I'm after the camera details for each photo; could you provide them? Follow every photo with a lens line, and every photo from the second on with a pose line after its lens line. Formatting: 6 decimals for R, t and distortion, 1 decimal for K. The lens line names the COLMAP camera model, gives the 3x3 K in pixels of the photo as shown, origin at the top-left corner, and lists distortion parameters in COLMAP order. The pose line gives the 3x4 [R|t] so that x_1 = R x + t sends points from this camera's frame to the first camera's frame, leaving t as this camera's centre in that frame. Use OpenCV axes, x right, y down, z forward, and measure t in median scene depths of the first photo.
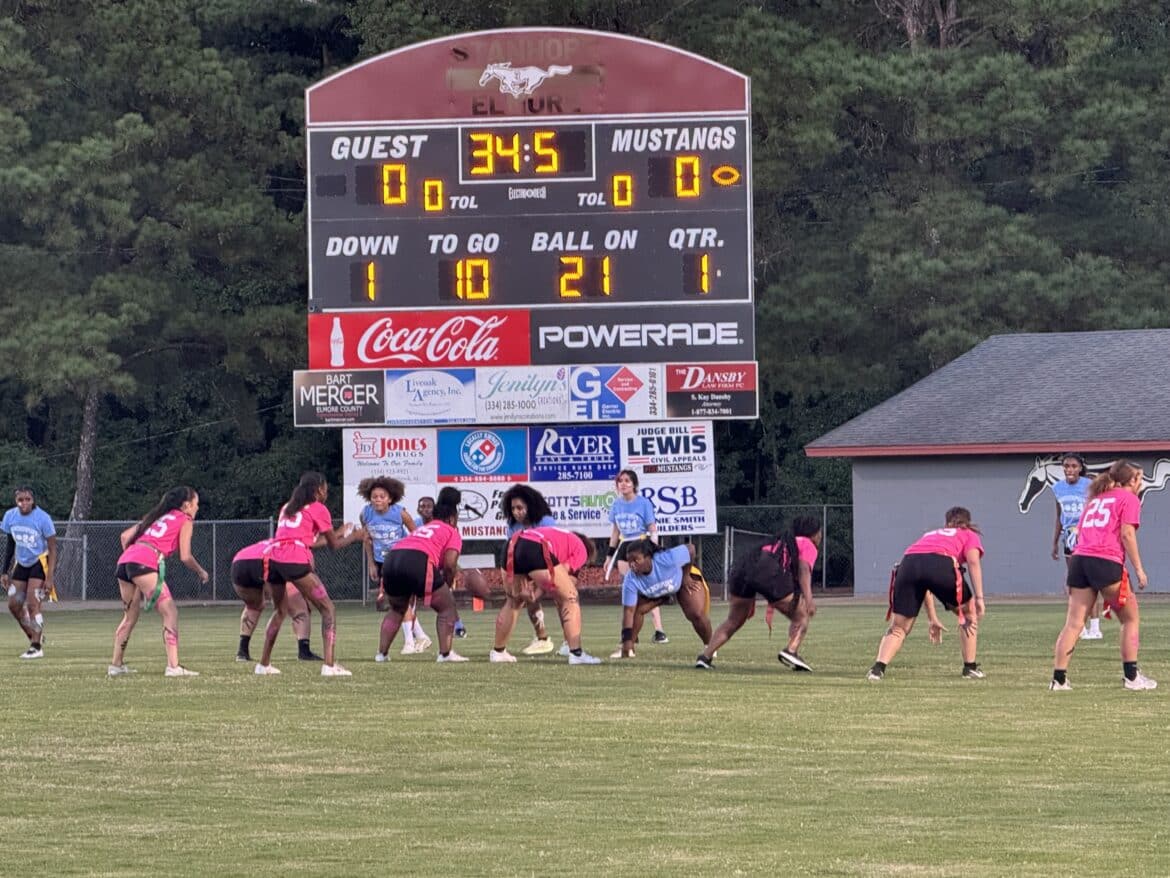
lens RADIAL K [[5092.3, 0, 585.4], [0, 5092.3, 440.3], [0, 0, 1]] dist [-0.575802, 0.000000]
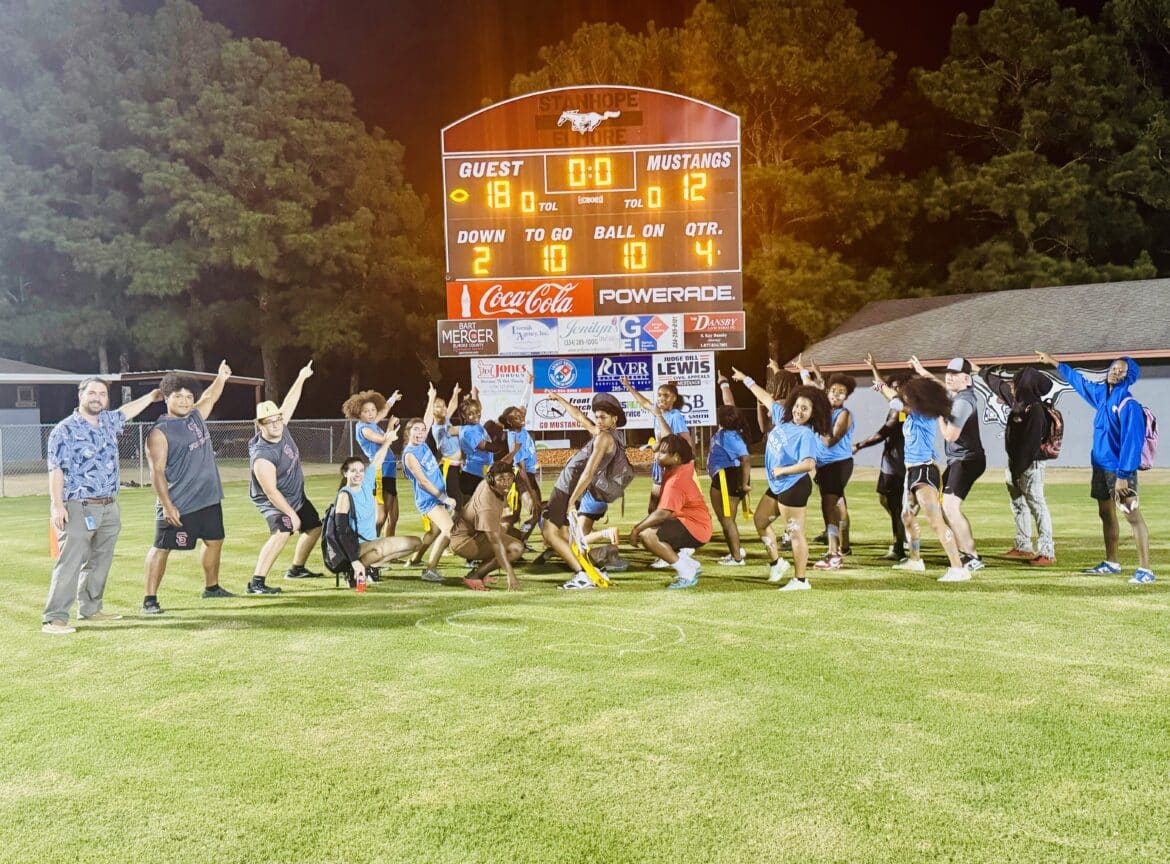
lens RADIAL K [[1045.2, 0, 600.4], [0, 1045.2, 490.0], [0, 0, 1]] dist [0.060831, -0.078944]
pose [[0.998438, -0.011439, 0.054690, -0.026572], [0.006637, 0.996170, 0.087185, 0.009938], [-0.055478, -0.086686, 0.994690, 0.684052]]
